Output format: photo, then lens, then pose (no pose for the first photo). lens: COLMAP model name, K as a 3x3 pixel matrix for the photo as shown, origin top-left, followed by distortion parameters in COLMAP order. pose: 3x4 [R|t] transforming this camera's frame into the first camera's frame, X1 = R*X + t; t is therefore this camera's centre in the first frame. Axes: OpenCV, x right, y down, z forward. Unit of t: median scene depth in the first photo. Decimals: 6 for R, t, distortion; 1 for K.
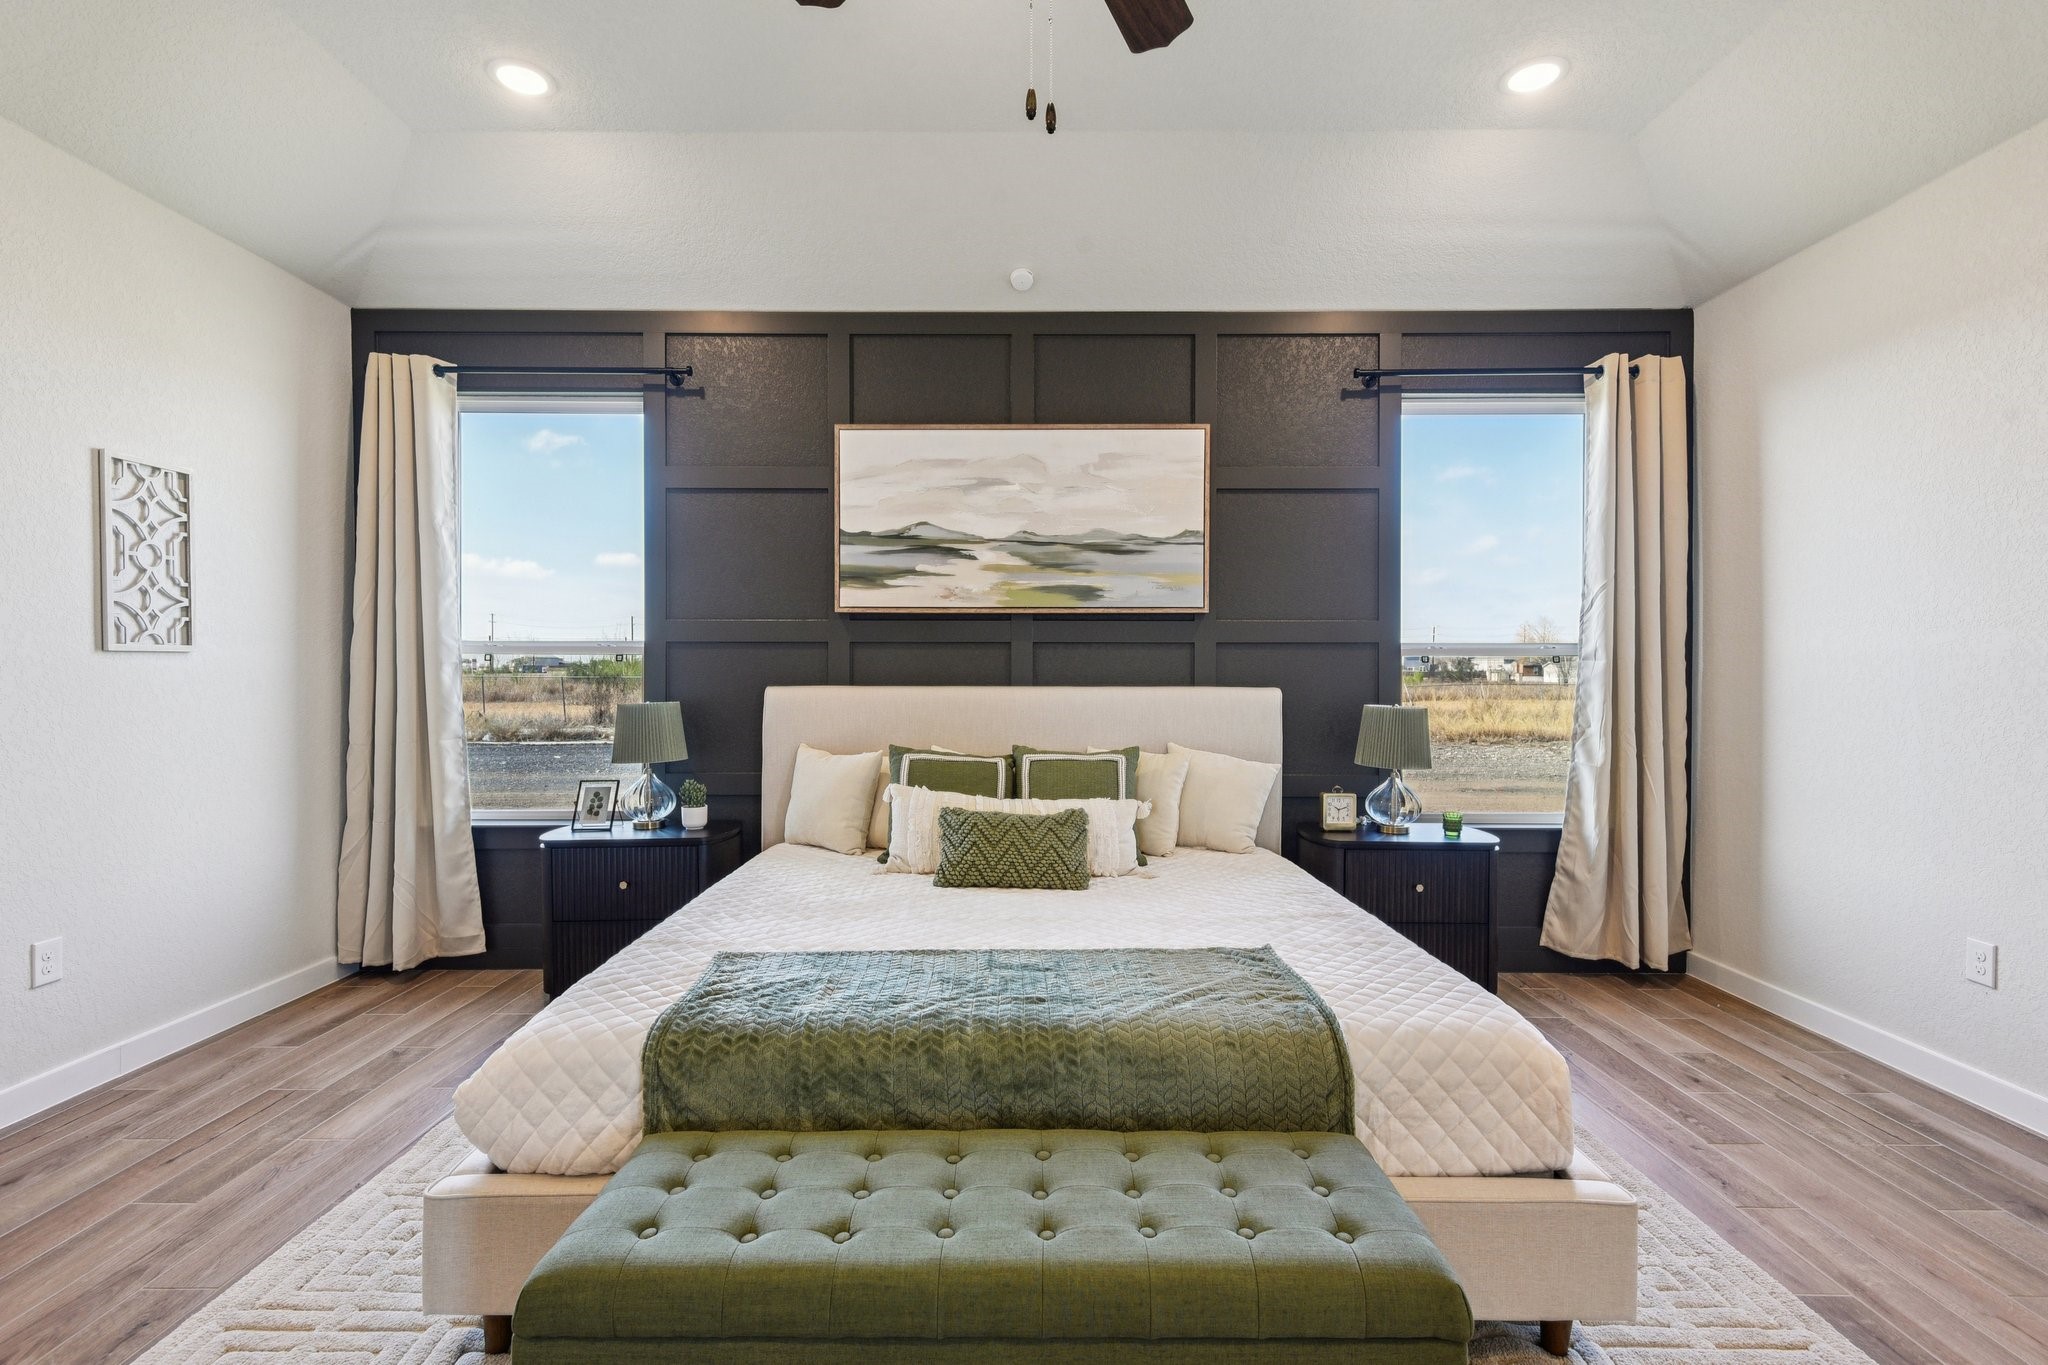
lens RADIAL K [[932.2, 0, 1024.2], [0, 932.2, 671.9], [0, 0, 1]] dist [0.008219, -0.001825]
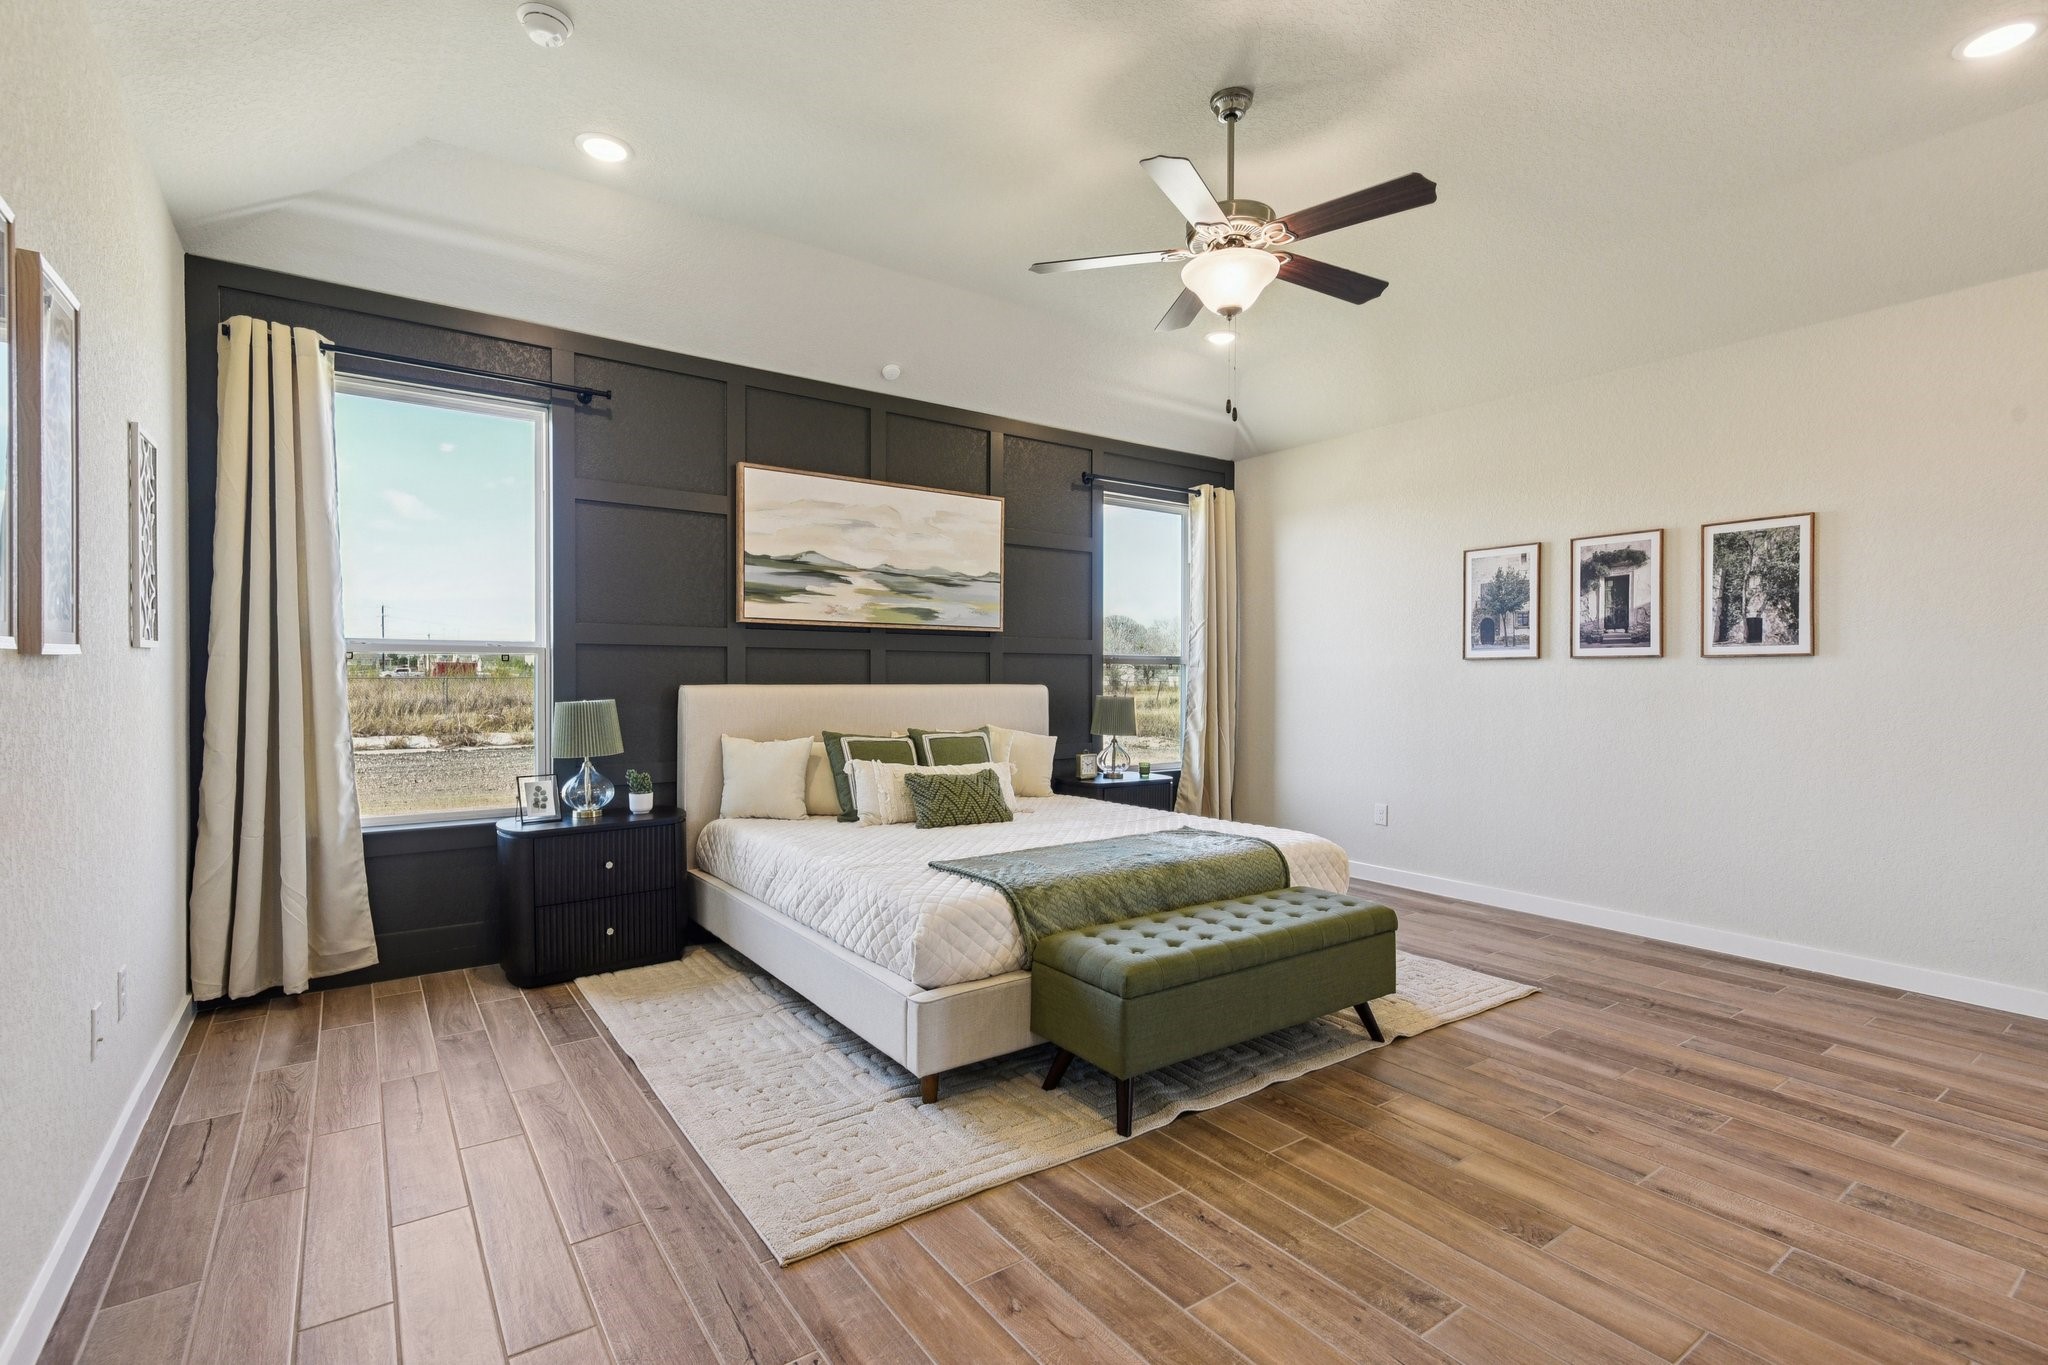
lens RADIAL K [[932.2, 0, 1024.2], [0, 932.2, 671.9], [0, 0, 1]] dist [0.008219, -0.001825]
pose [[0.813568, 0.004090, 0.581455, -0.595851], [-0.005448, 0.999985, 0.000589, -0.003523], [-0.581444, -0.003647, 0.813578, -0.165653]]
